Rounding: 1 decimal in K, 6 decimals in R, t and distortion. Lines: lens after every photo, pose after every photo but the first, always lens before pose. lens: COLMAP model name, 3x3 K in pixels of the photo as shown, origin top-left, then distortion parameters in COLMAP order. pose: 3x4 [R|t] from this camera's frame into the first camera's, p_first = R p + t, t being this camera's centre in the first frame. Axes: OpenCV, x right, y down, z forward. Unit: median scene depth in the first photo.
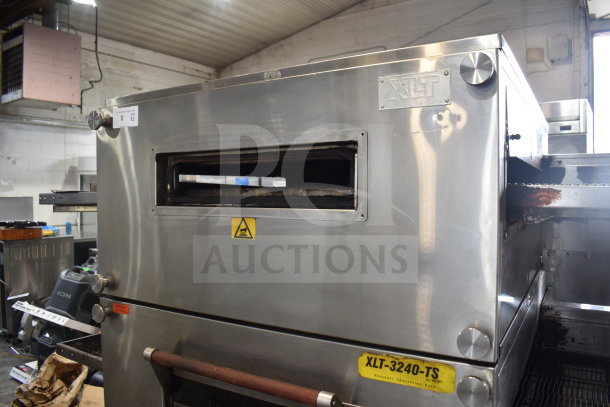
lens RADIAL K [[469.3, 0, 303.7], [0, 469.3, 203.7], [0, 0, 1]] dist [-0.098721, 0.016510]
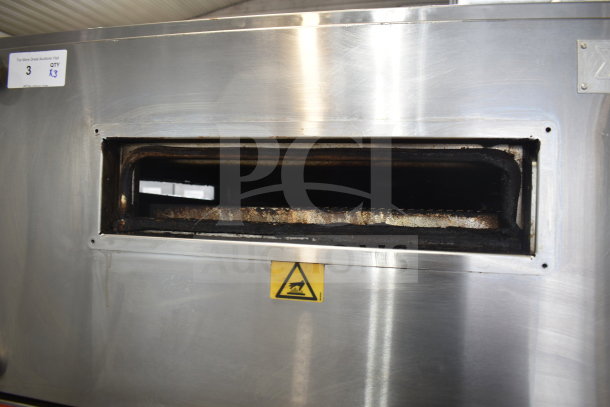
lens RADIAL K [[469.3, 0, 307.9], [0, 469.3, 201.4], [0, 0, 1]] dist [-0.098721, 0.016510]
pose [[0.944470, 0.033609, 0.326875, -0.258636], [-0.025488, 0.999252, -0.029097, -0.023104], [-0.327608, 0.019149, 0.944619, 0.400295]]
